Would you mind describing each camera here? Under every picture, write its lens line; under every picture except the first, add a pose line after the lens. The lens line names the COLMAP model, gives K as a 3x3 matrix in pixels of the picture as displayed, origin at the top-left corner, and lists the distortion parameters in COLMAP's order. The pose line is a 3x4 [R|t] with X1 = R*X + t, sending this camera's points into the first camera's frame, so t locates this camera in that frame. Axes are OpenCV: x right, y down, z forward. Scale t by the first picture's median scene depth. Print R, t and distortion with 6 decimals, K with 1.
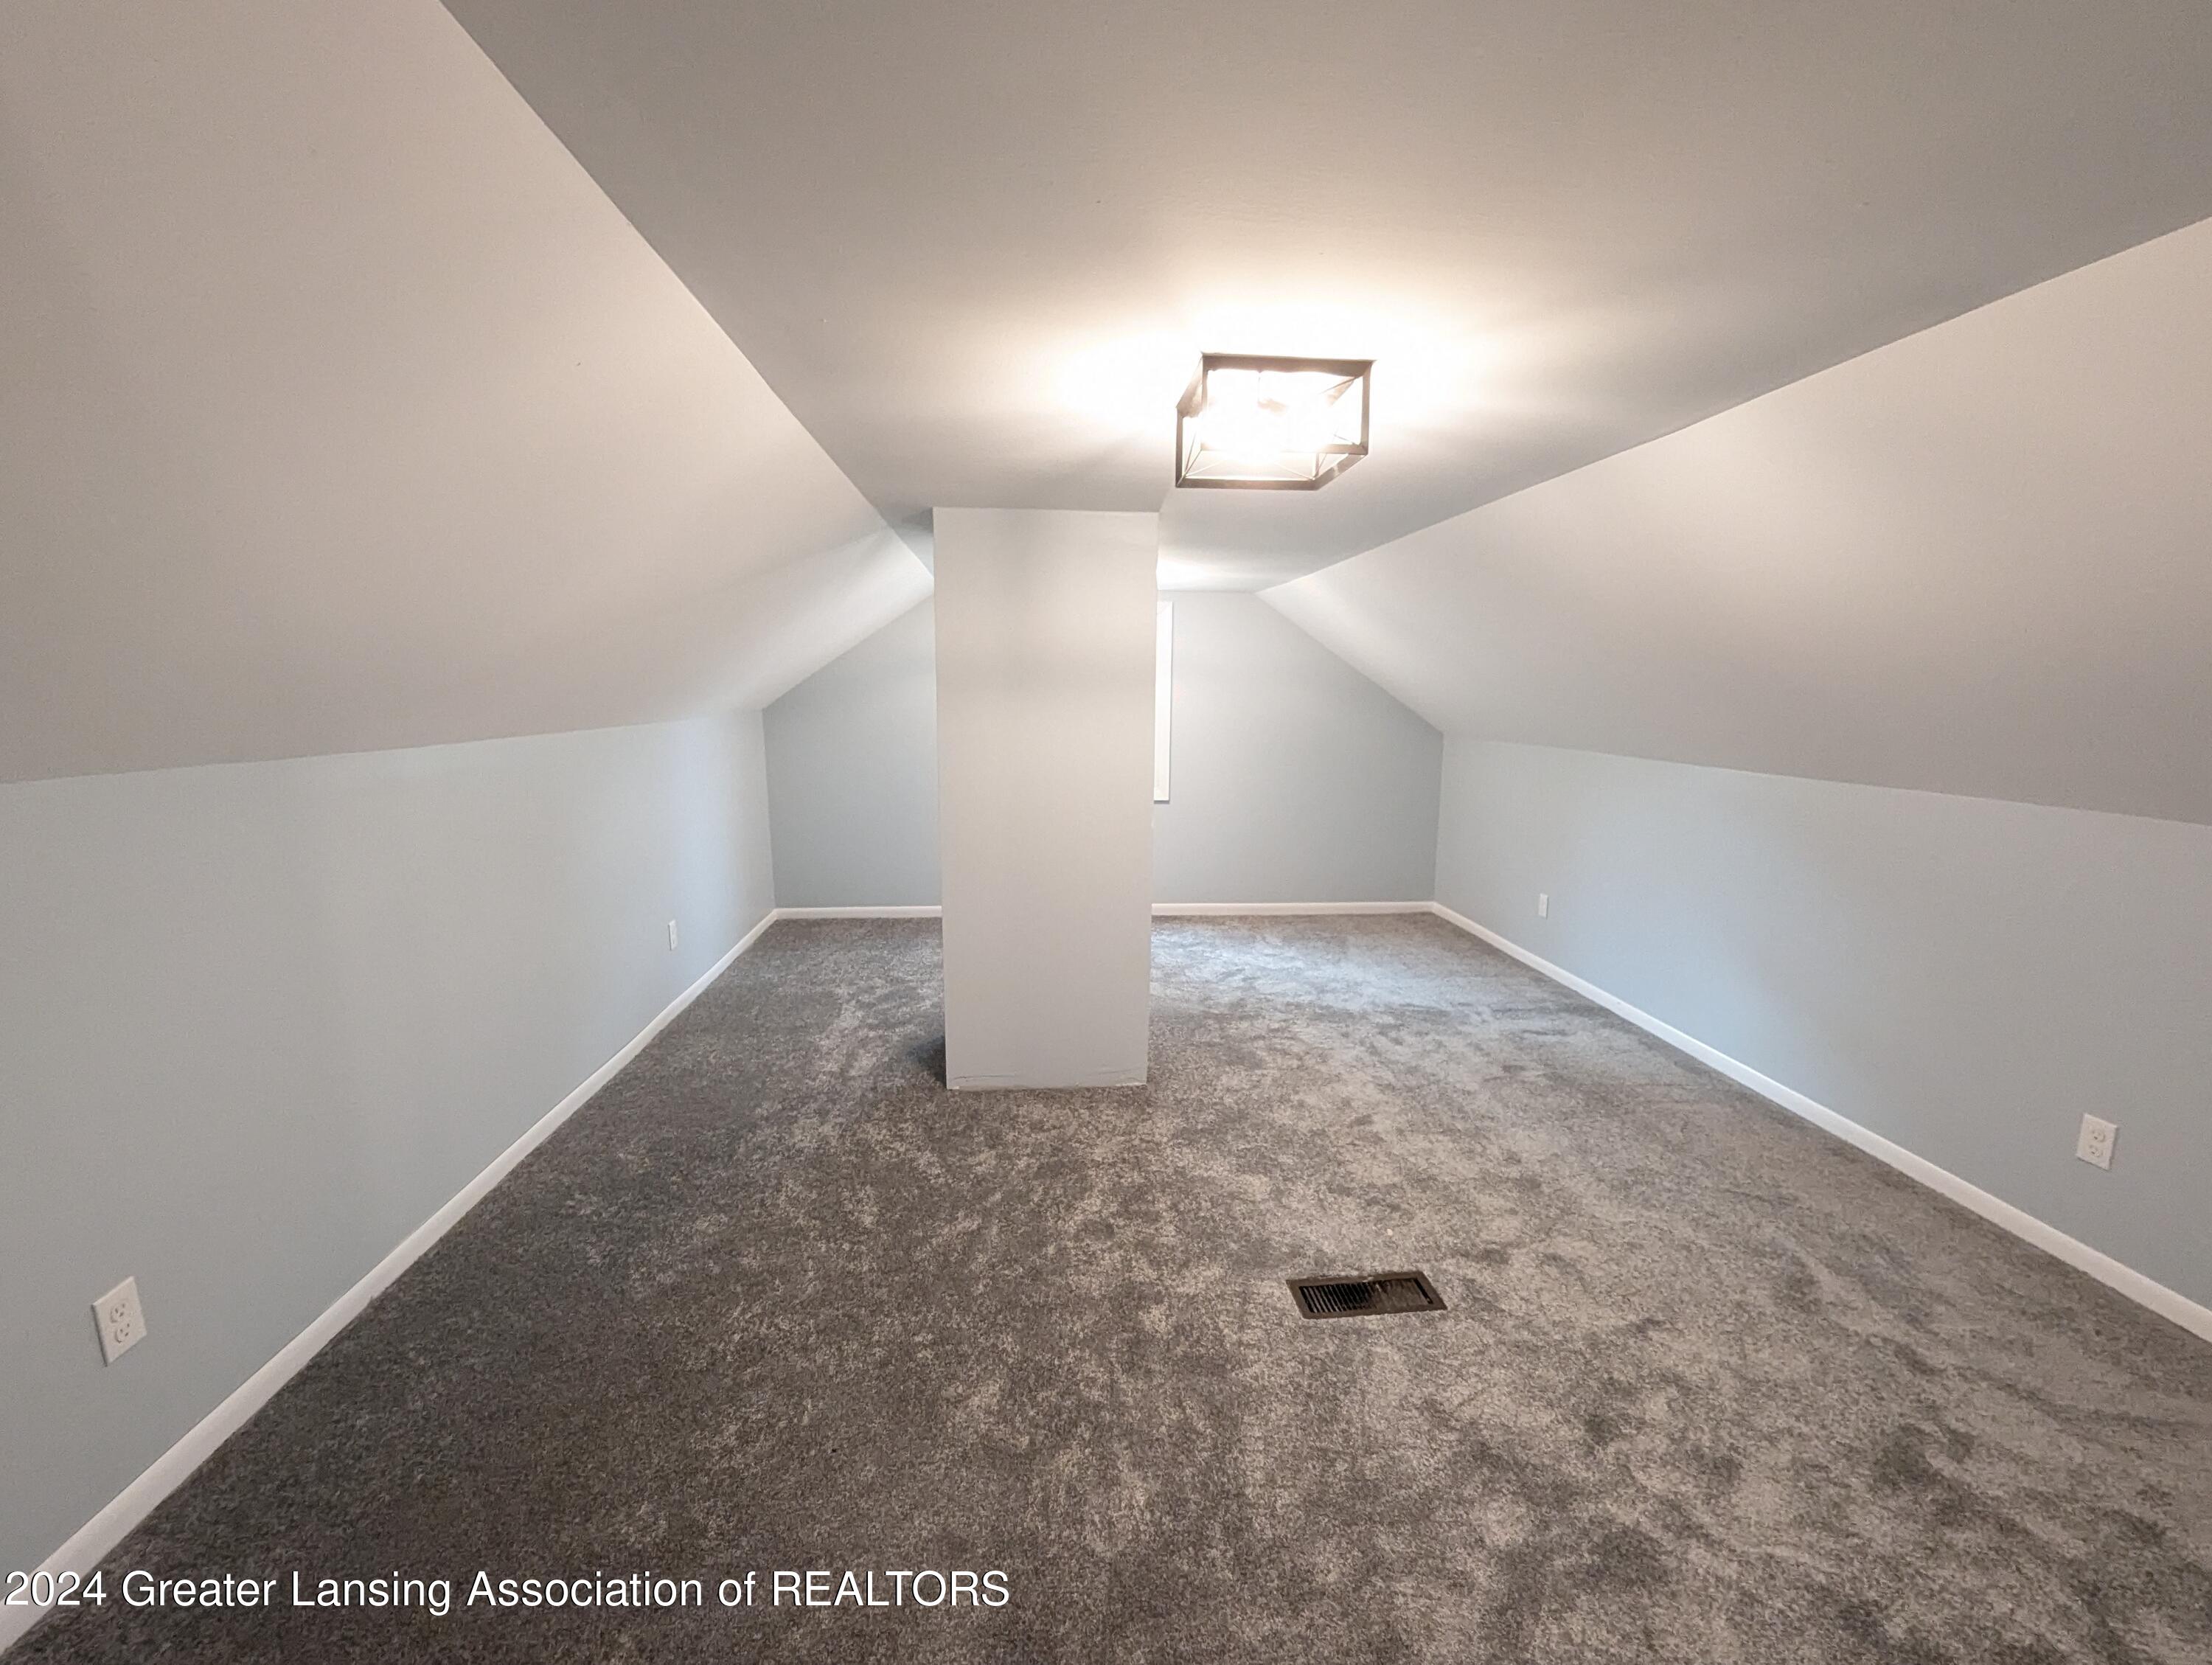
lens RADIAL K [[918.2, 0, 1102.9], [0, 918.2, 842.0], [0, 0, 1]] dist [0.004412, -0.000965]
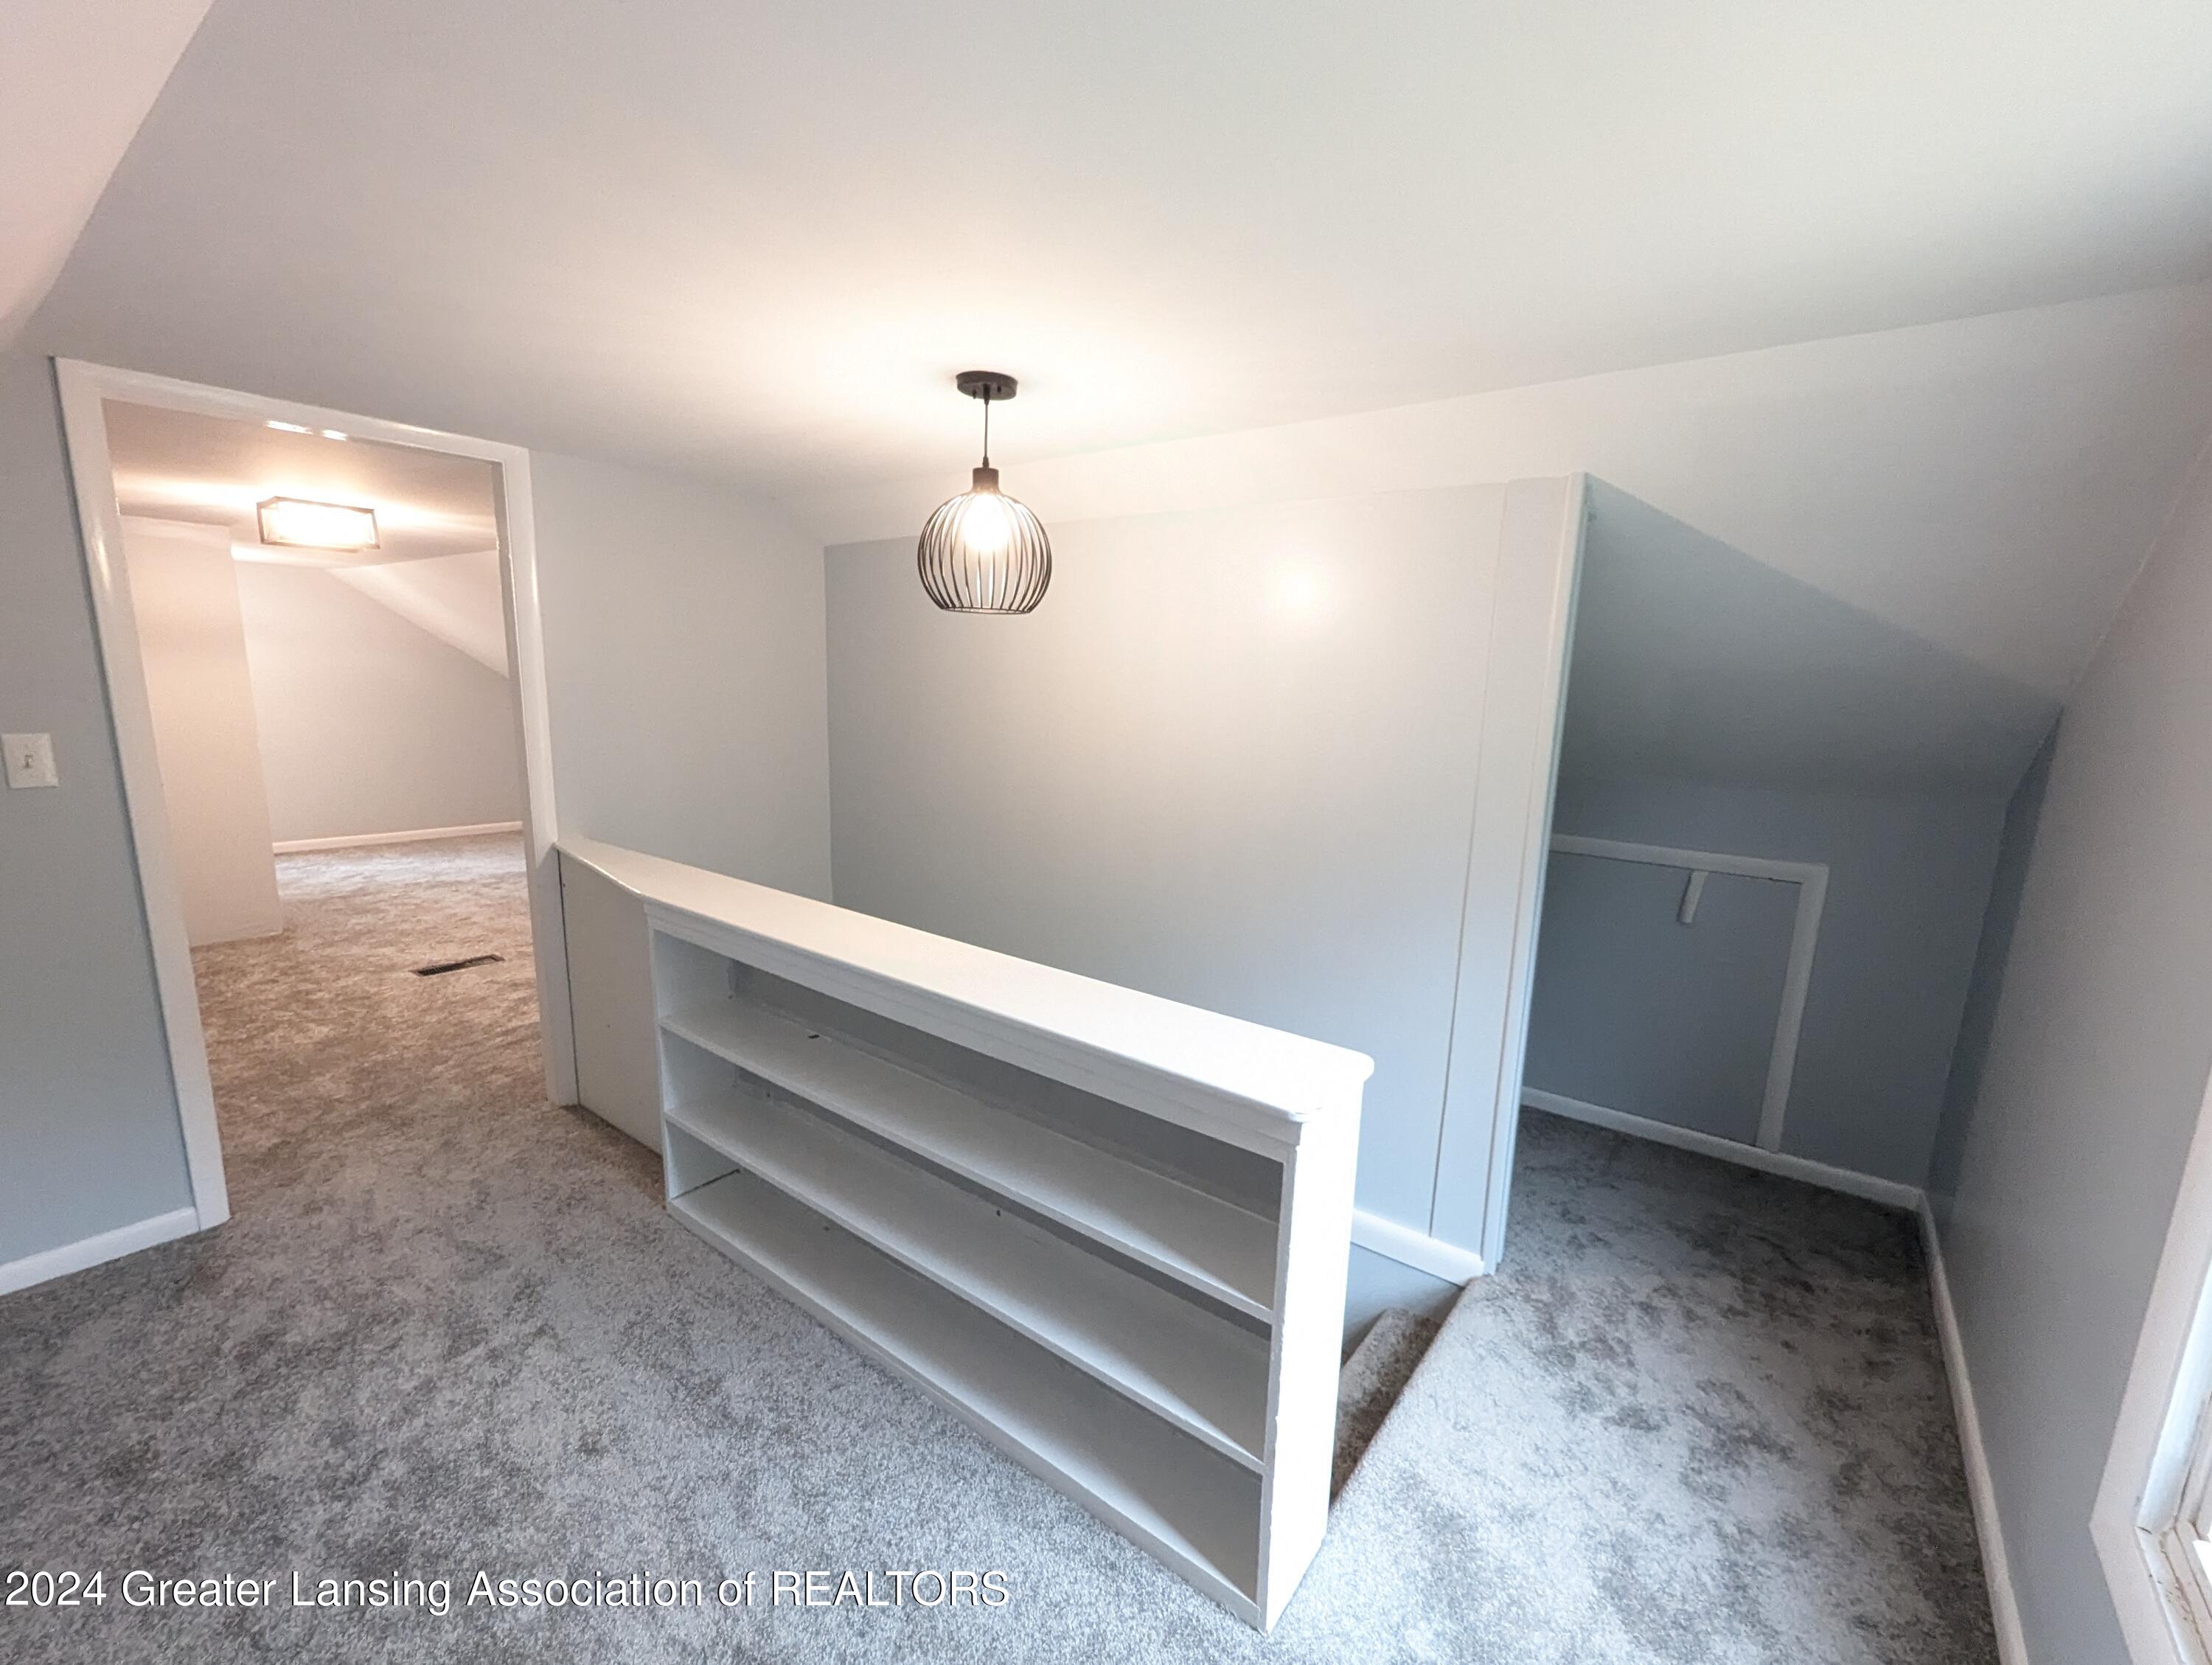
lens RADIAL K [[918.2, 0, 1123.4], [0, 918.2, 847.9], [0, 0, 1]] dist [0.004412, -0.000965]
pose [[0.657667, -0.126654, 0.742585, -0.170169], [0.099942, 0.991721, 0.080633, 0.185275], [-0.746649, 0.021186, 0.664880, -1.120384]]
